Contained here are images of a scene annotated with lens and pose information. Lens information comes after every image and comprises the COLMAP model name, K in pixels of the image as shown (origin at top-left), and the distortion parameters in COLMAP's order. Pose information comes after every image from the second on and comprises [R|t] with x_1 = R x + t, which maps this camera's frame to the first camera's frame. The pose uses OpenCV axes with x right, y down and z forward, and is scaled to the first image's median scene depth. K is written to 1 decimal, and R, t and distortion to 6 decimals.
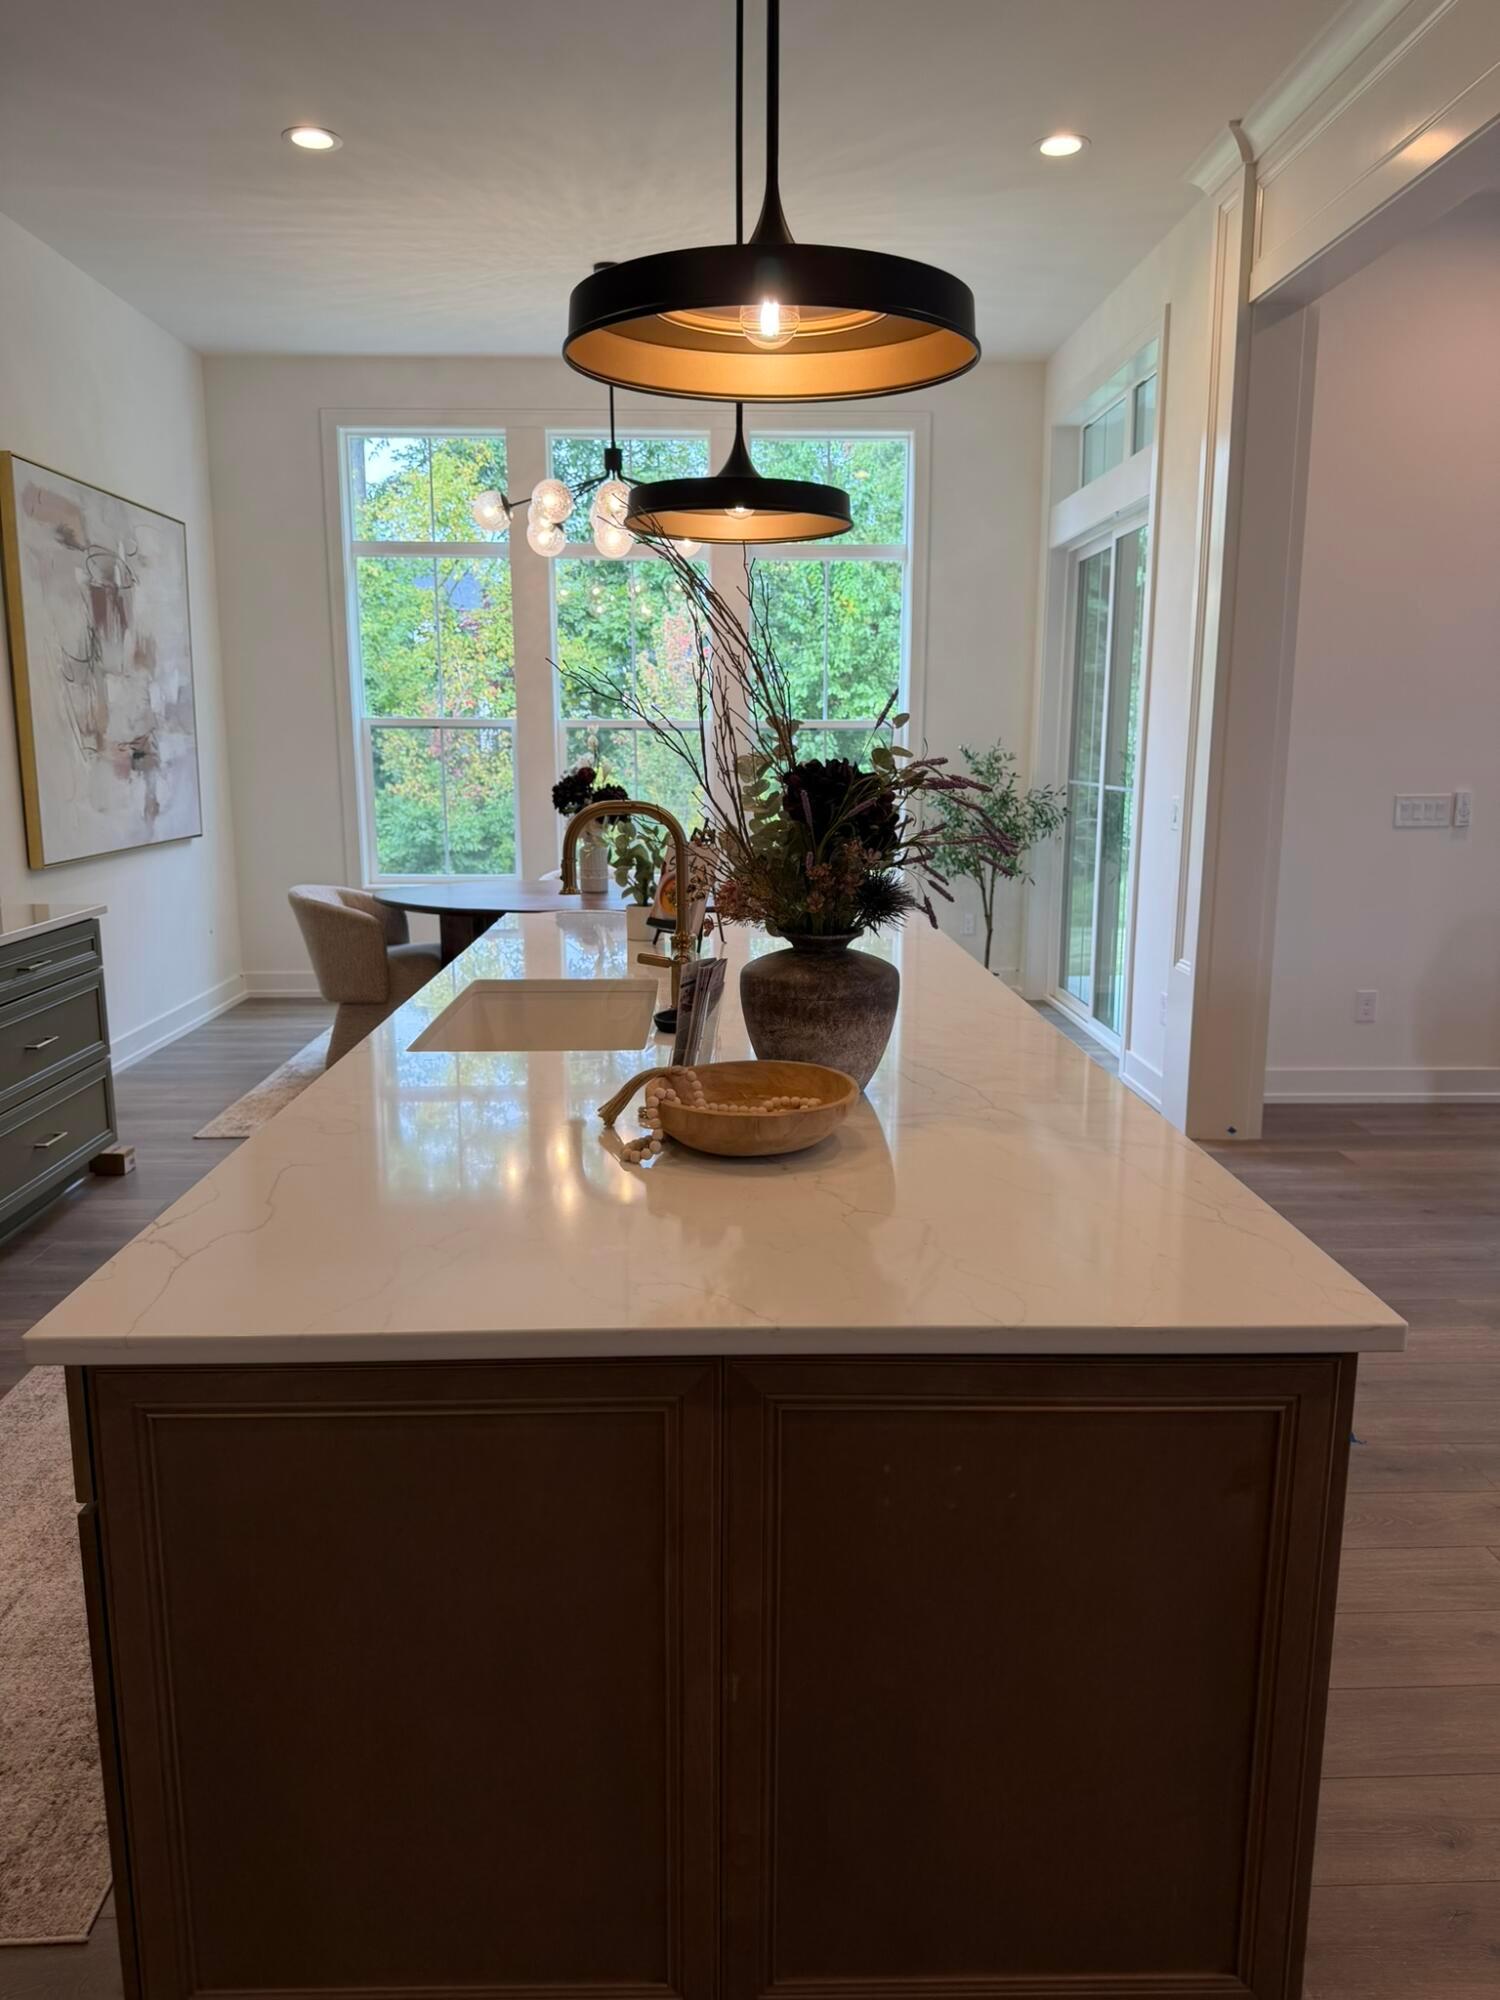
lens RADIAL K [[1417.4, 0, 761.3], [0, 1417.4, 1002.3], [0, 0, 1]] dist [0.111663, -0.105750]
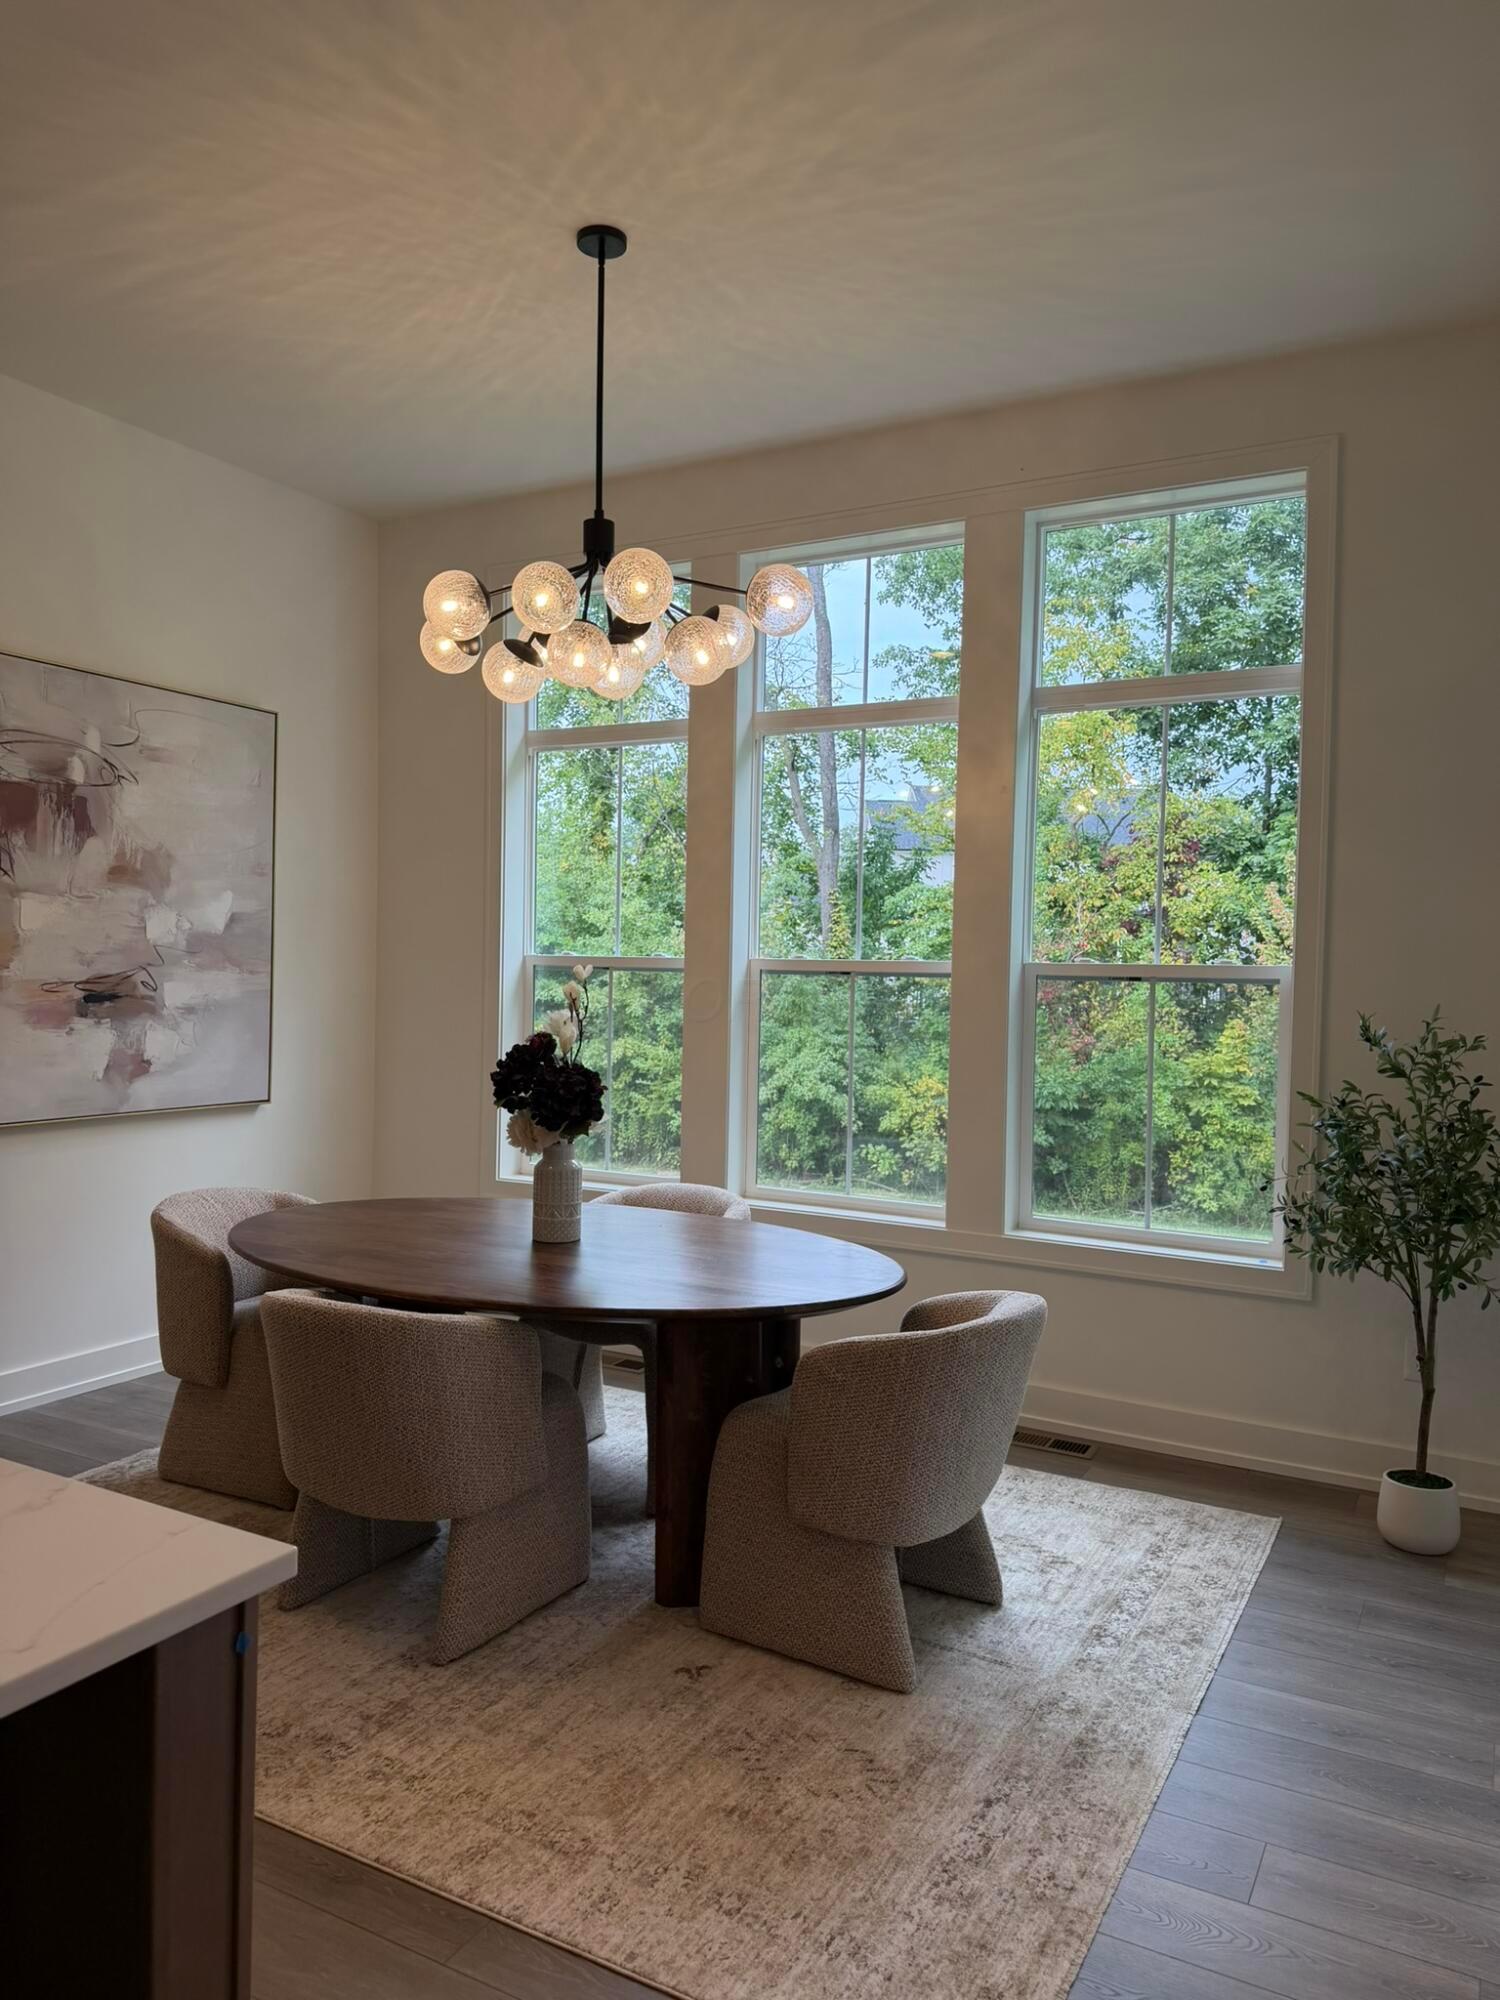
lens RADIAL K [[1417.4, 0, 761.3], [0, 1417.4, 1002.3], [0, 0, 1]] dist [0.111663, -0.105750]
pose [[0.860960, 0.030026, -0.507785, 0.251158], [-0.114263, 0.984161, -0.135541, -0.104469], [0.495673, 0.174716, 0.850754, 0.519985]]
